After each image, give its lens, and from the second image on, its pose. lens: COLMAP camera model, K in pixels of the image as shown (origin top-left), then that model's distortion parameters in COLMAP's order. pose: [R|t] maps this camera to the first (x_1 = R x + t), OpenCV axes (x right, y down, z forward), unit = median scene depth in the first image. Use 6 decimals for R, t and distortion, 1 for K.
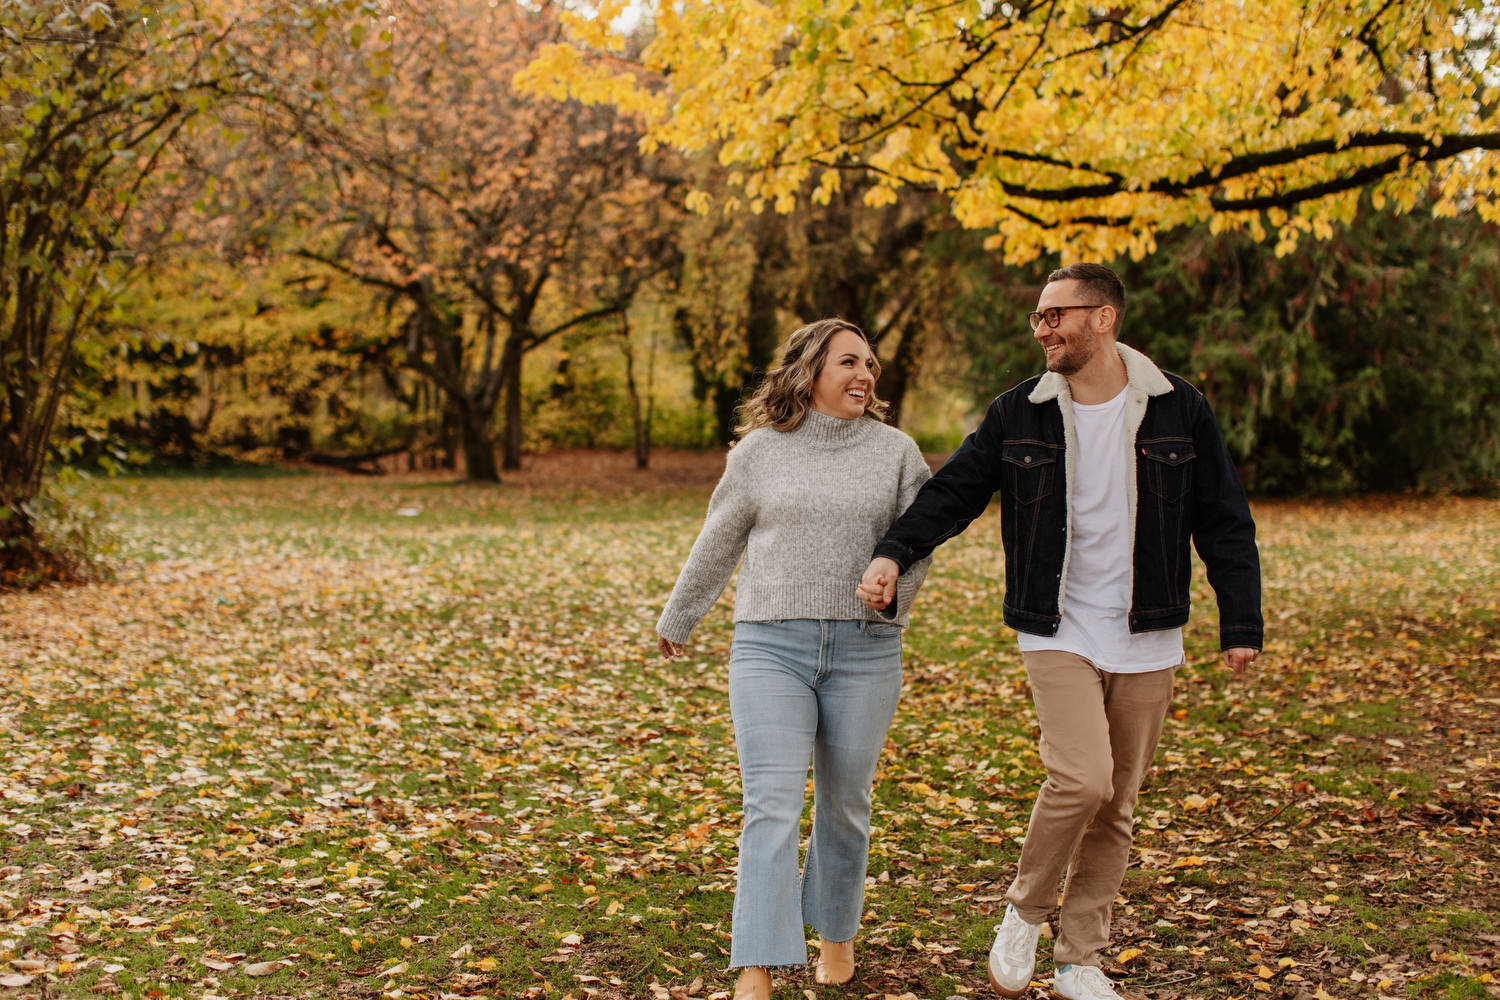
lens RADIAL K [[2122.8, 0, 750.0], [0, 2122.8, 500.0], [0, 0, 1]] dist [0.022031, 0.019017]
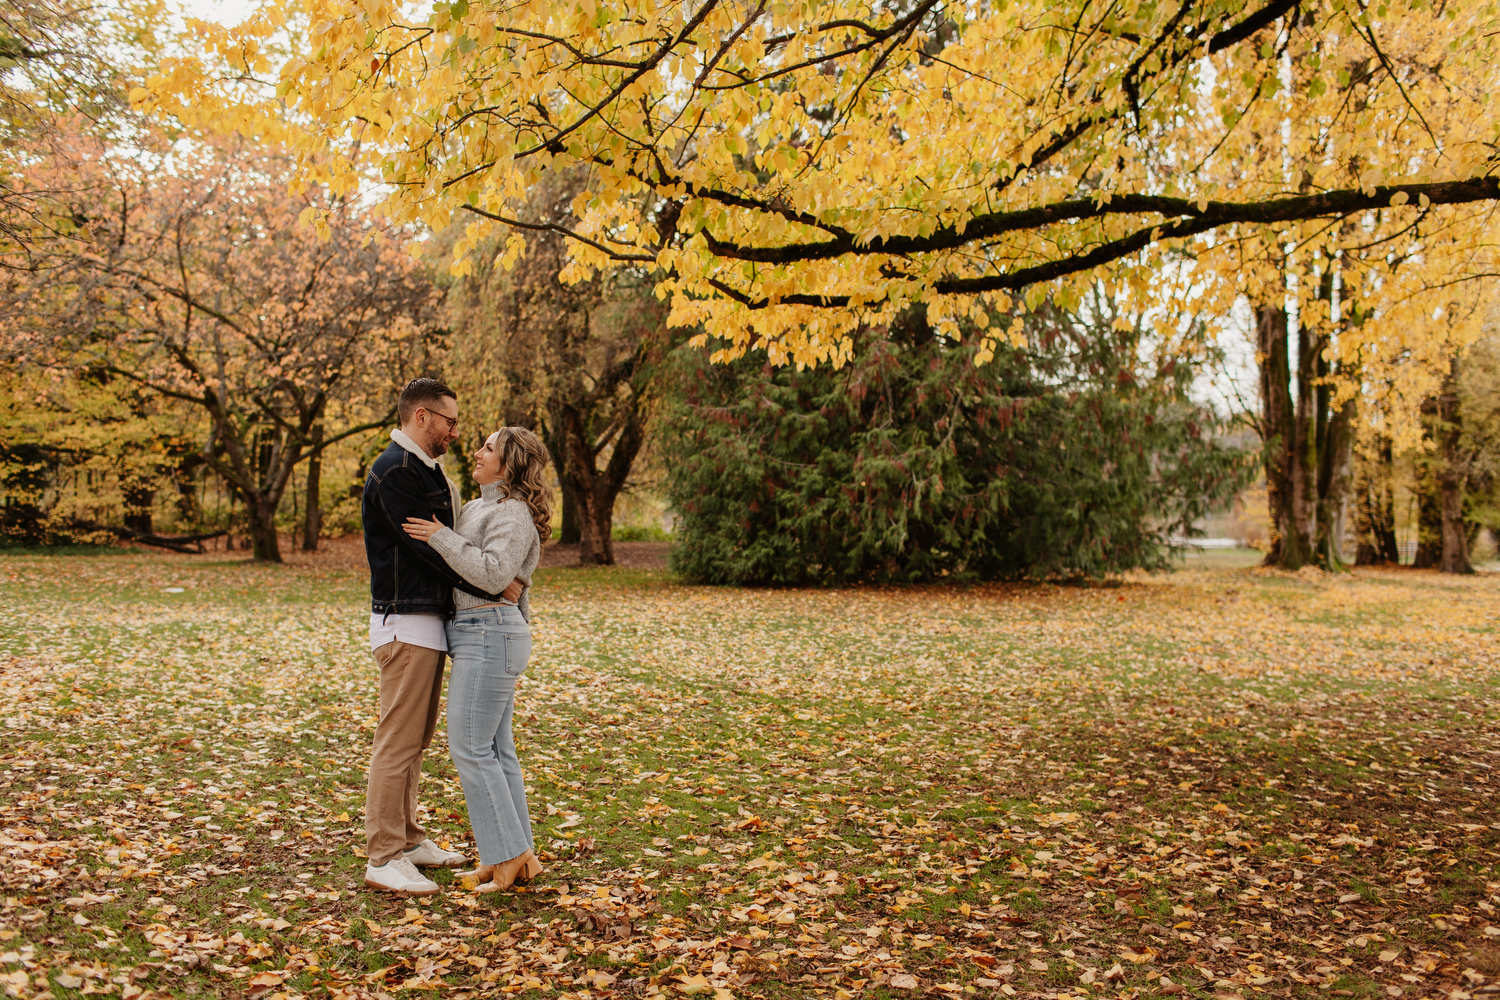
lens RADIAL K [[1439.9, 0, 738.2], [0, 1439.9, 500.7], [0, 0, 1]] dist [0.006605, -0.007389]
pose [[0.988327, 0.018232, 0.151252, 0.022583], [-0.010778, 0.998693, -0.049951, -0.007893], [-0.151965, 0.047738, 0.987232, 0.217854]]
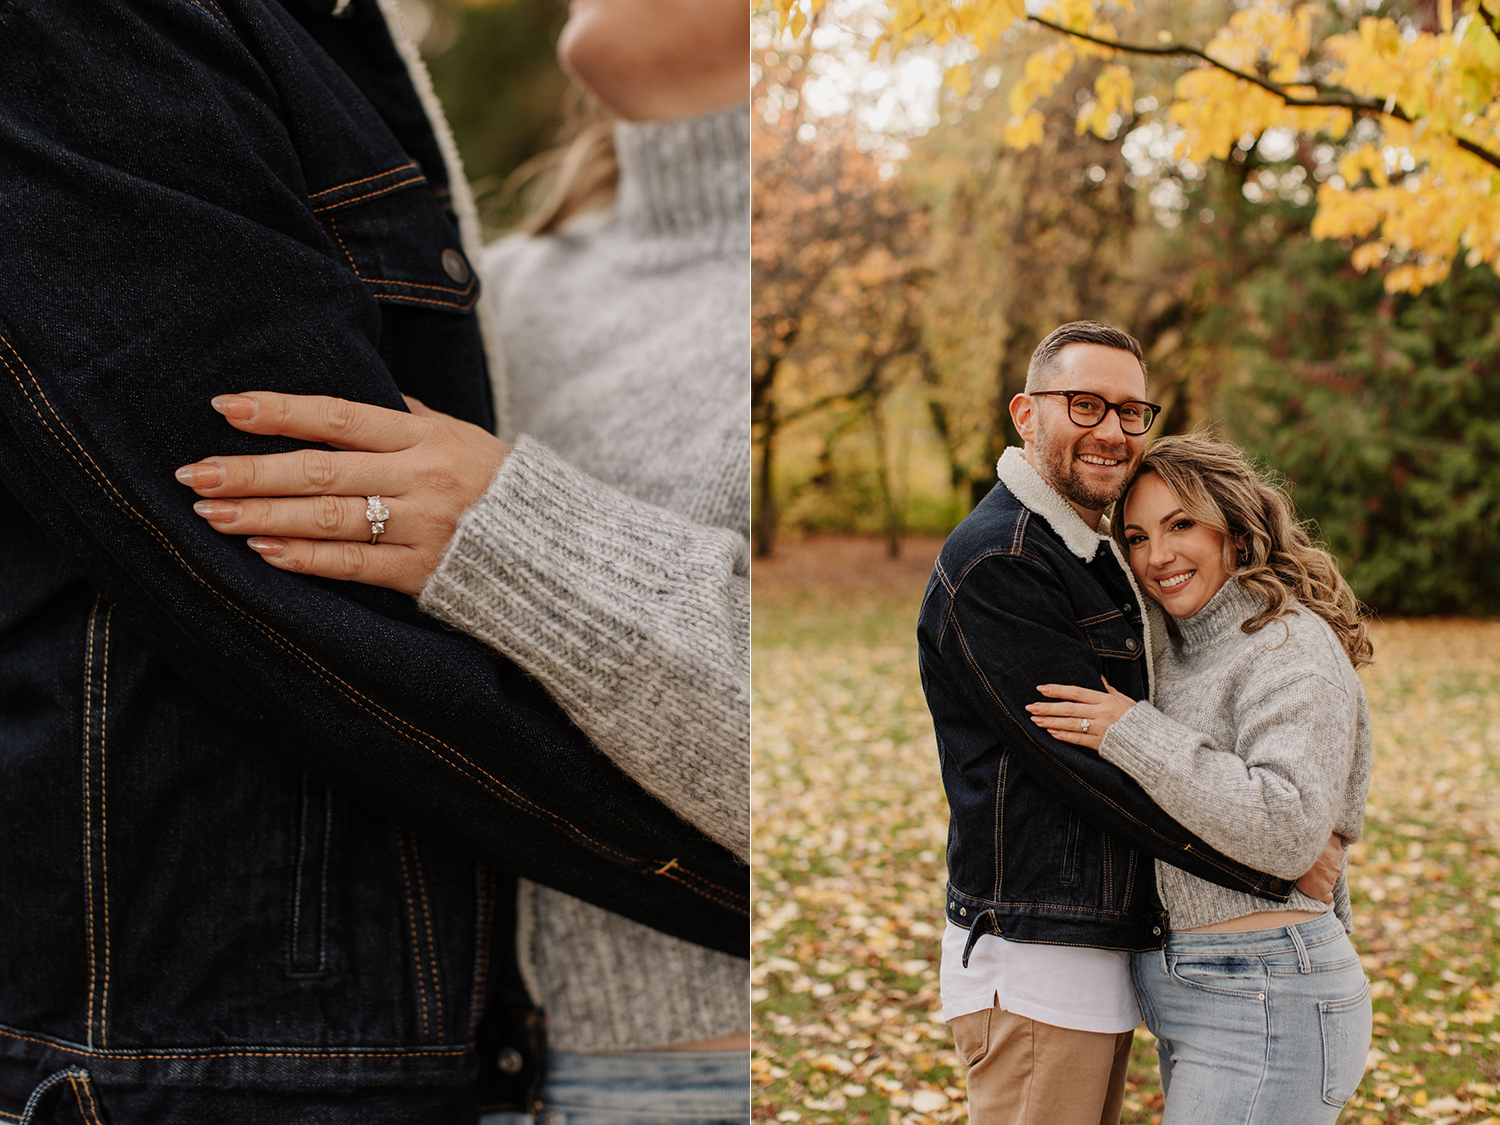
lens RADIAL K [[1781.6, 0, 1079.6], [0, 1781.6, 562.4], [0, 0, 1]] dist [0.002693, 0.004548]
pose [[0.999187, 0.002558, 0.040222, 0.007142], [-0.002403, 0.999990, -0.003900, -0.019888], [-0.040232, 0.003800, 0.999183, 0.319947]]
